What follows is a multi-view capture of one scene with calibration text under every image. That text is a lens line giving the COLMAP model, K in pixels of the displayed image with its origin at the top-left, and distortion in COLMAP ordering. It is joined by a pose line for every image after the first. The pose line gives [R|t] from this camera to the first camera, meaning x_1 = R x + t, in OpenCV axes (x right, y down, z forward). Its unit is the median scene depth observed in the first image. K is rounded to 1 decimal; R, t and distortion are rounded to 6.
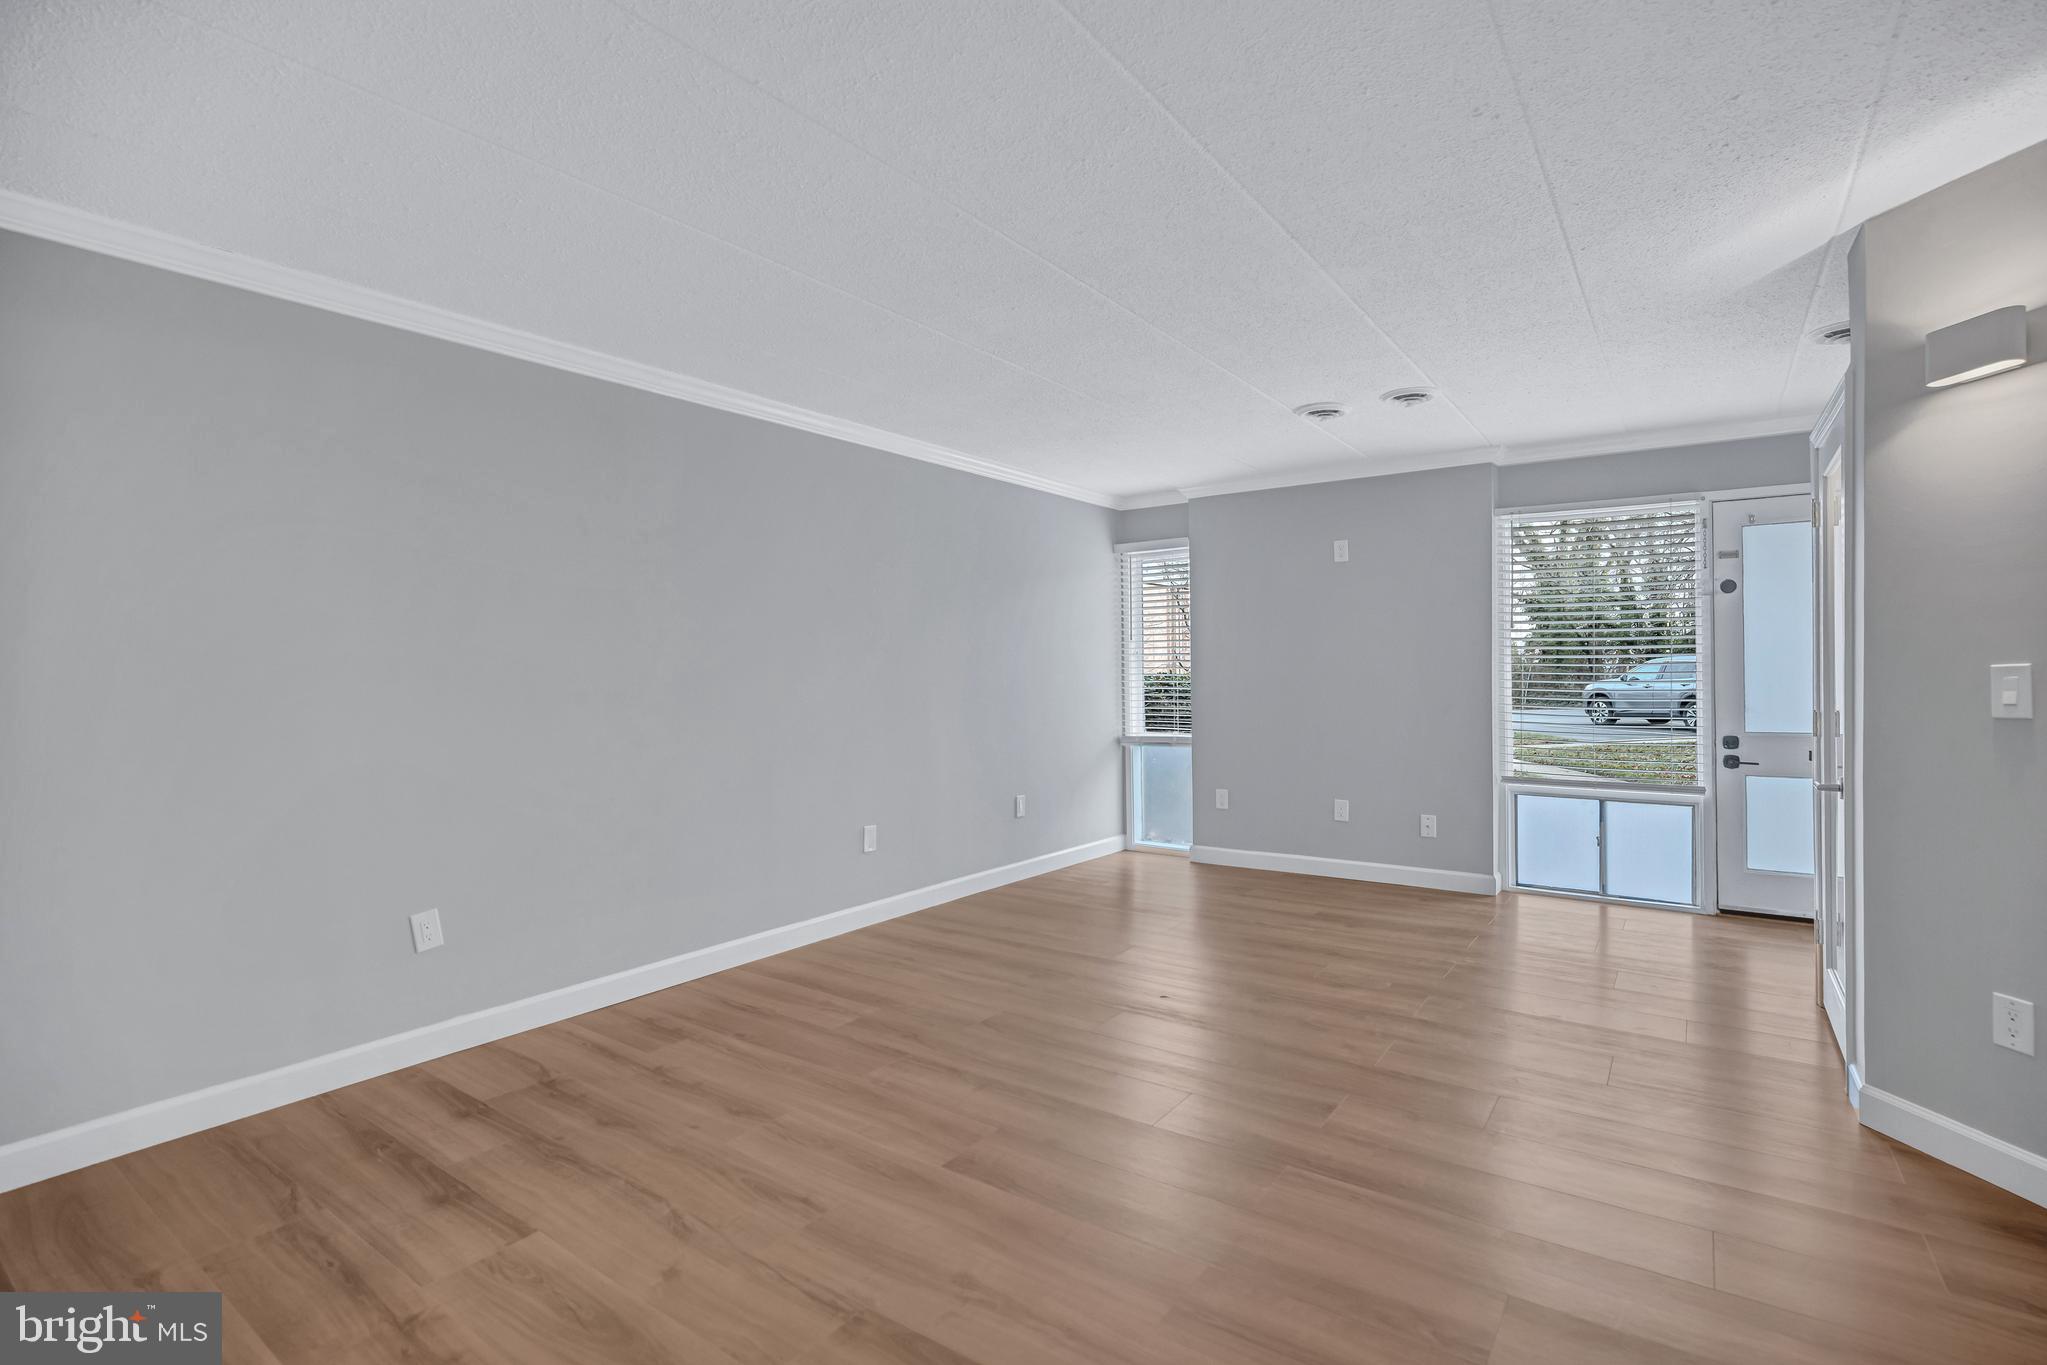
lens RADIAL K [[947.2, 0, 1044.1], [0, 947.2, 673.0], [0, 0, 1]] dist [-0.024046, 0.002857]
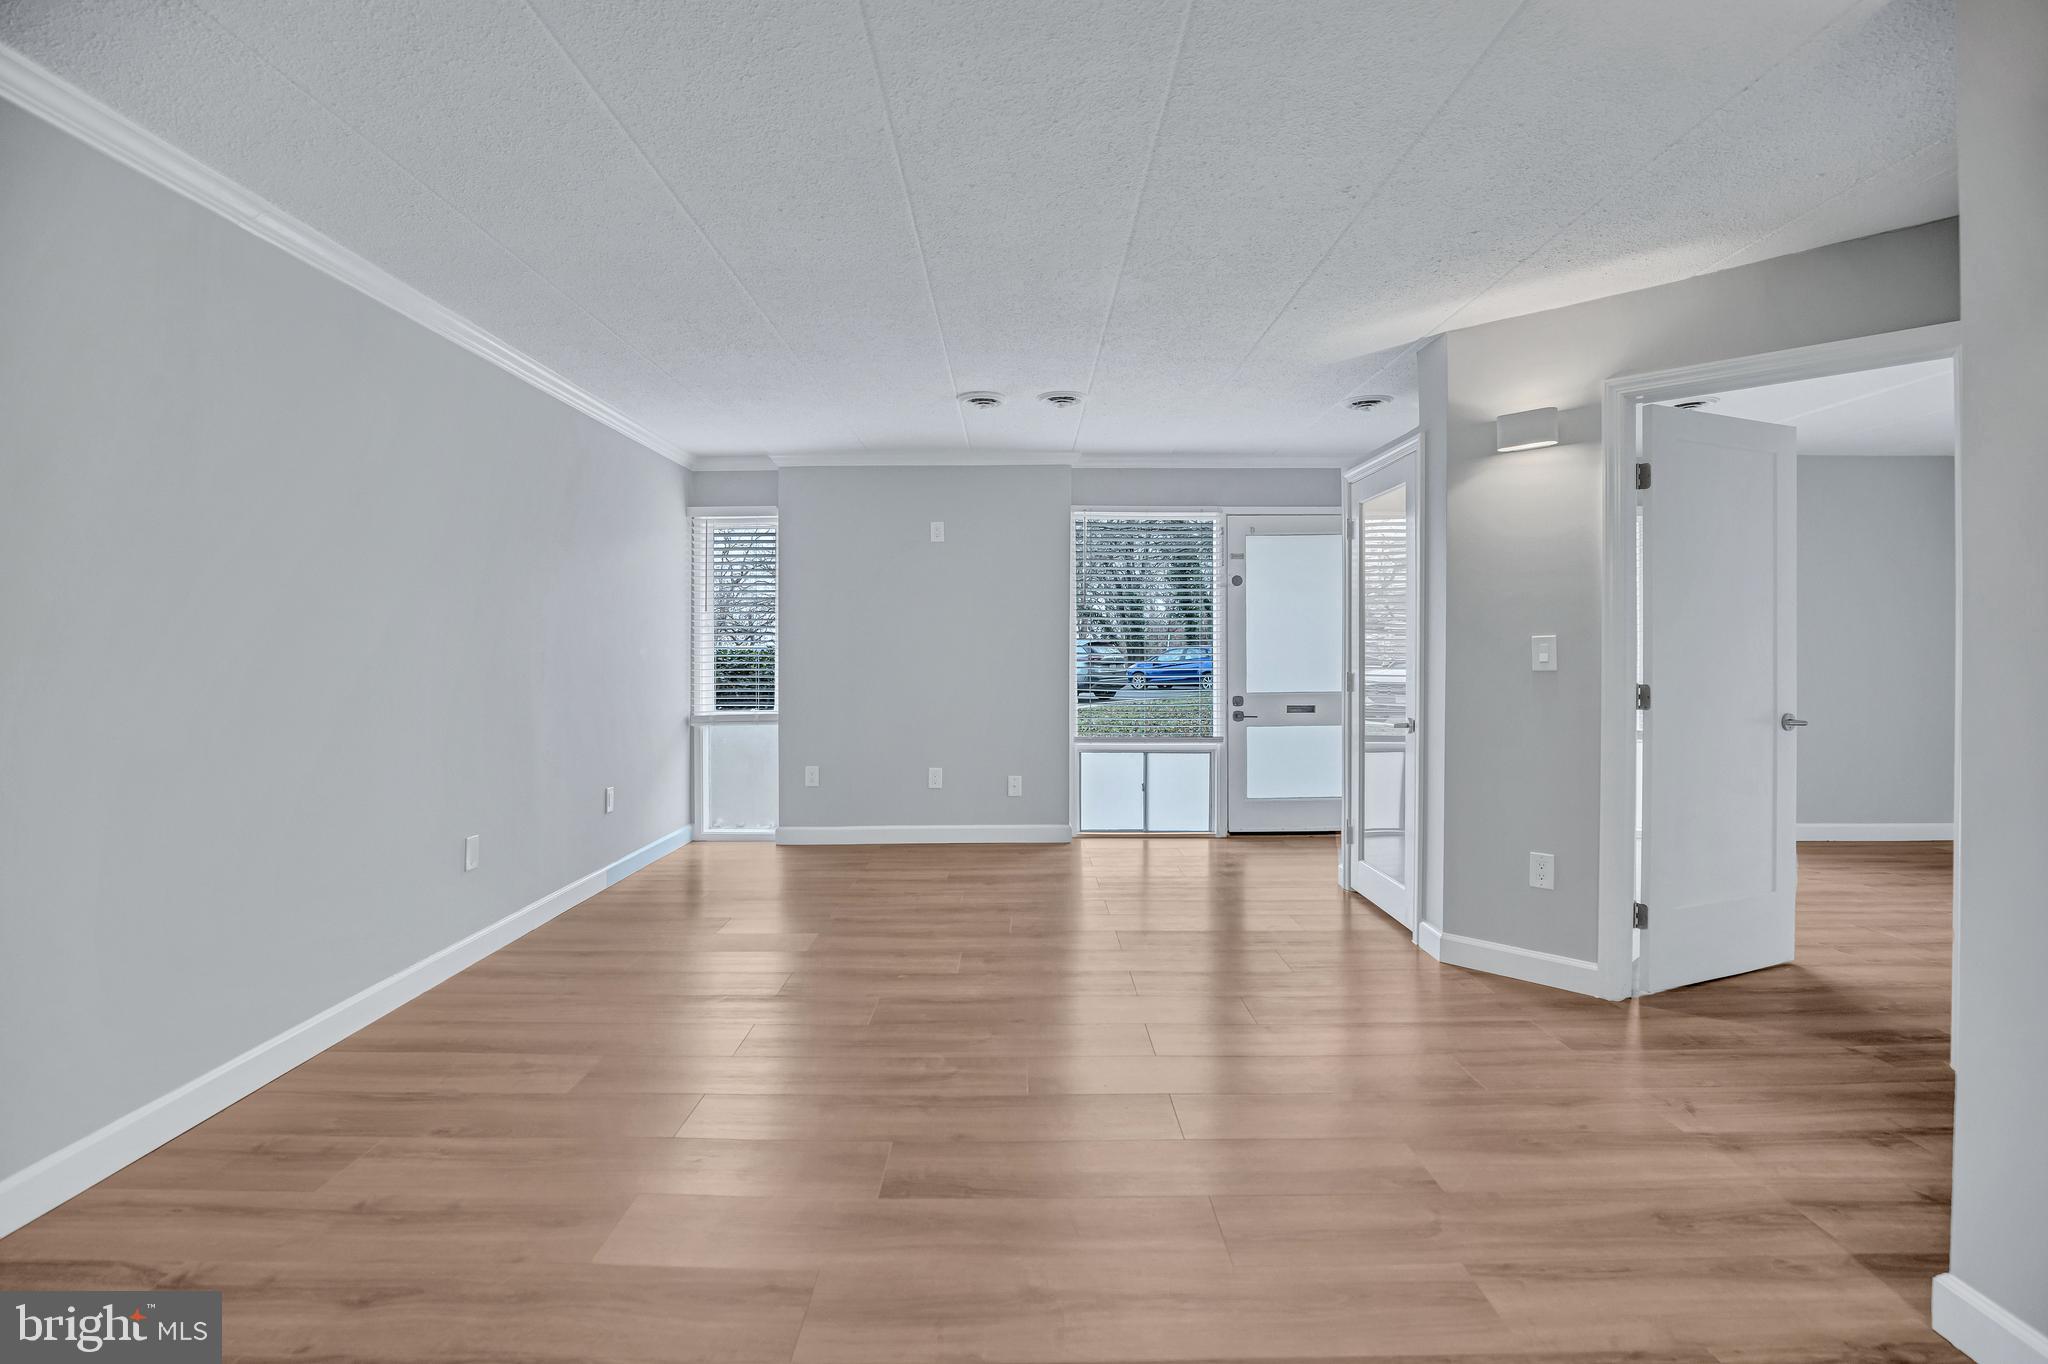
lens RADIAL K [[947.7, 0, 1007.2], [0, 947.7, 638.0], [0, 0, 1]] dist [-0.024046, 0.002857]
pose [[0.819241, 0.012537, 0.573312, -0.273960], [-0.002111, 0.999820, -0.018846, 0.011901], [-0.573445, 0.014229, 0.819121, 0.109819]]
